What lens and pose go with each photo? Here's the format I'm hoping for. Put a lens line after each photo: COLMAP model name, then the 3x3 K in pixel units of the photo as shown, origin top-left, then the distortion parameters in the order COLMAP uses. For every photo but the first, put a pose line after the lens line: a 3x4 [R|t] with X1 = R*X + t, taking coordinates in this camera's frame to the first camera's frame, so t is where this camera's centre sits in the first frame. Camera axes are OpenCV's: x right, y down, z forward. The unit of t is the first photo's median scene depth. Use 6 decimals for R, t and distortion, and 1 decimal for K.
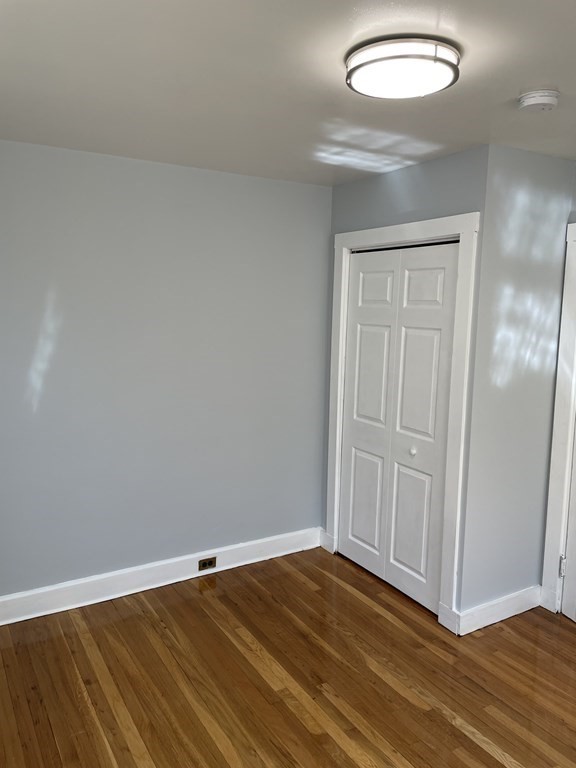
lens RADIAL K [[582.0, 0, 288.0], [0, 582.0, 384.0], [0, 0, 1]] dist [0.074842, -0.117184]
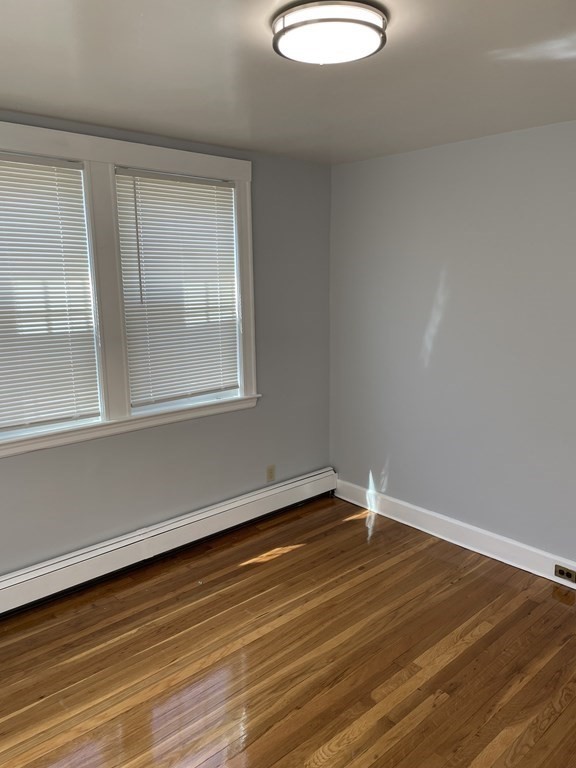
lens RADIAL K [[582.0, 0, 288.0], [0, 582.0, 384.0], [0, 0, 1]] dist [0.074842, -0.117184]
pose [[0.188530, 0.166044, -0.967929, 0.752111], [-0.131585, 0.980987, 0.142654, -0.059049], [0.973212, 0.100471, 0.206794, 0.474255]]
